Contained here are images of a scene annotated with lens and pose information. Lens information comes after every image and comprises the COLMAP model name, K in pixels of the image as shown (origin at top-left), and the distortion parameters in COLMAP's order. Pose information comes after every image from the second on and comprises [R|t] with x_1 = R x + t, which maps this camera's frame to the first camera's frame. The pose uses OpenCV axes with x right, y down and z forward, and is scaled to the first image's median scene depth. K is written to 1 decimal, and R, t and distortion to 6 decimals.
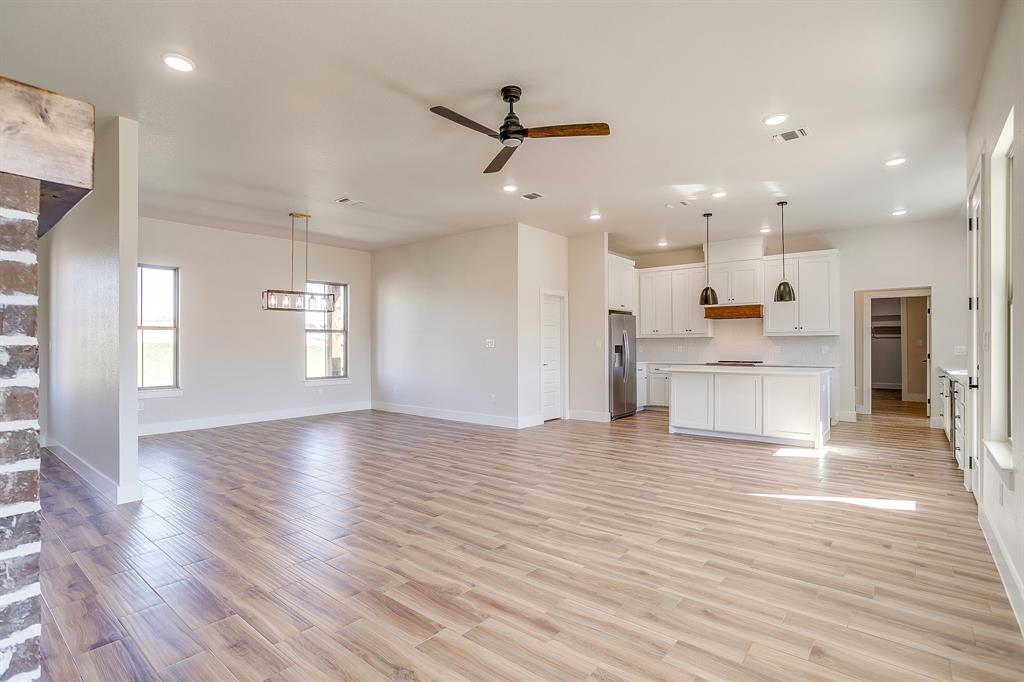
lens RADIAL K [[496.2, 0, 506.9], [0, 496.2, 344.2], [0, 0, 1]] dist [-0.040633, 0.021055]
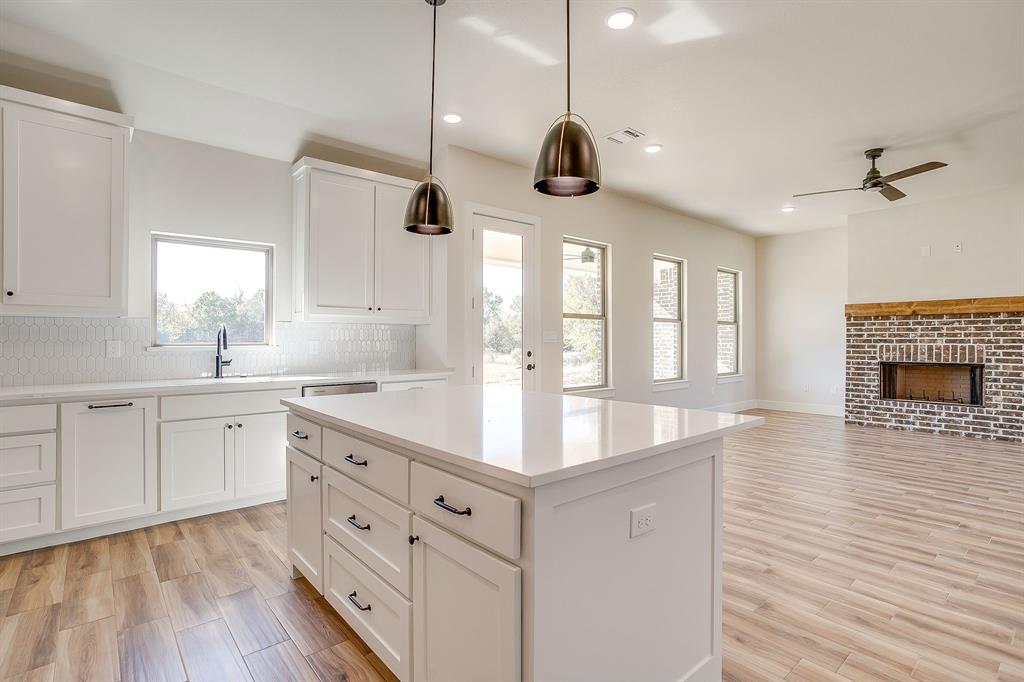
lens RADIAL K [[496.8, 0, 504.9], [0, 496.8, 338.5], [0, 0, 1]] dist [-0.024792, 0.016828]
pose [[-0.985023, 0.002599, 0.172405, 0.700667], [0.001730, 0.999985, -0.005190, 0.005053], [-0.172416, -0.004814, -0.985012, 2.251260]]
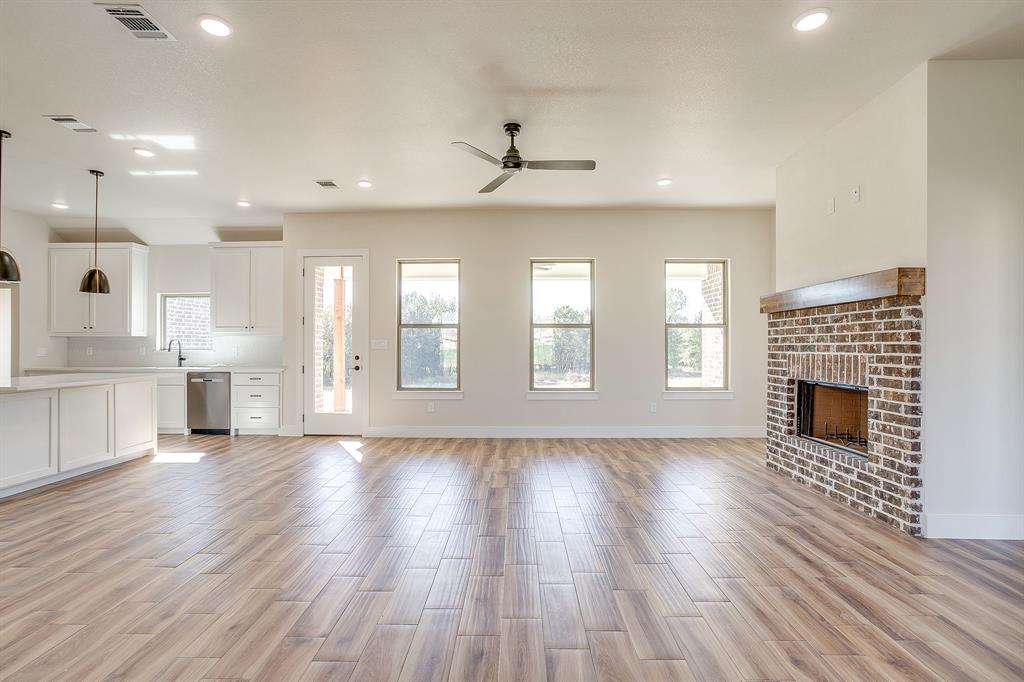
lens RADIAL K [[496.2, 0, 506.9], [0, 496.2, 344.2], [0, 0, 1]] dist [-0.040633, 0.021055]
pose [[-0.623498, 0.005750, 0.781804, -0.800646], [0.000431, 0.999975, -0.007012, 0.005718], [-0.781825, -0.004035, -0.623485, 1.558999]]
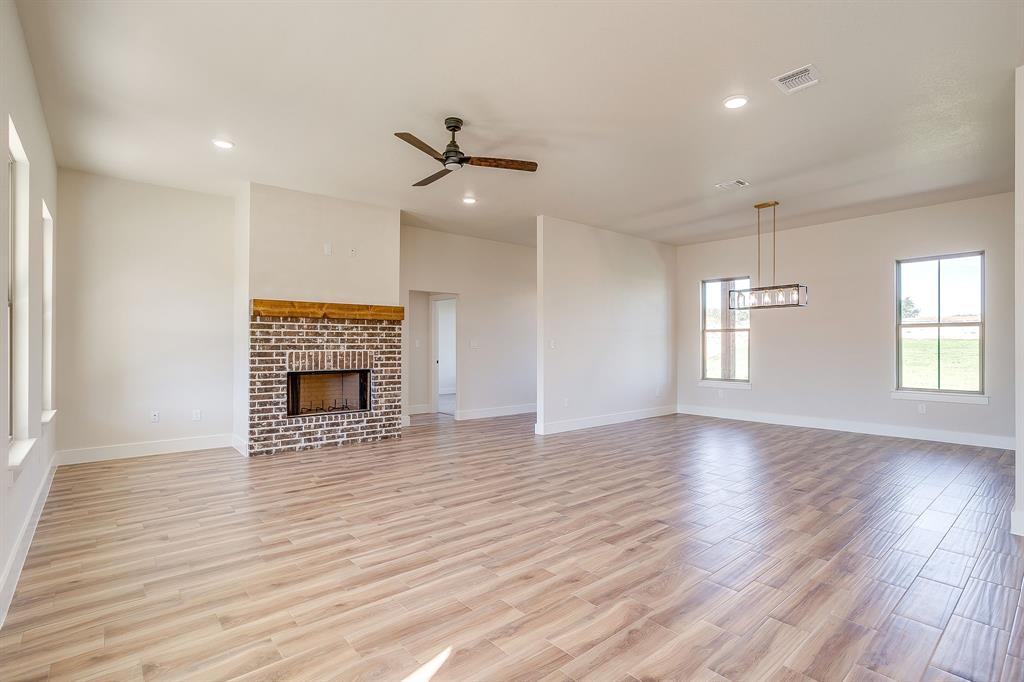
lens RADIAL K [[496.2, 0, 506.9], [0, 496.2, 344.2], [0, 0, 1]] dist [-0.040633, 0.021055]
pose [[-0.176982, 0.000343, -0.984214, 0.997546], [0.002680, 0.999996, -0.000133, 0.000031], [0.984210, -0.002661, -0.176983, 1.187037]]
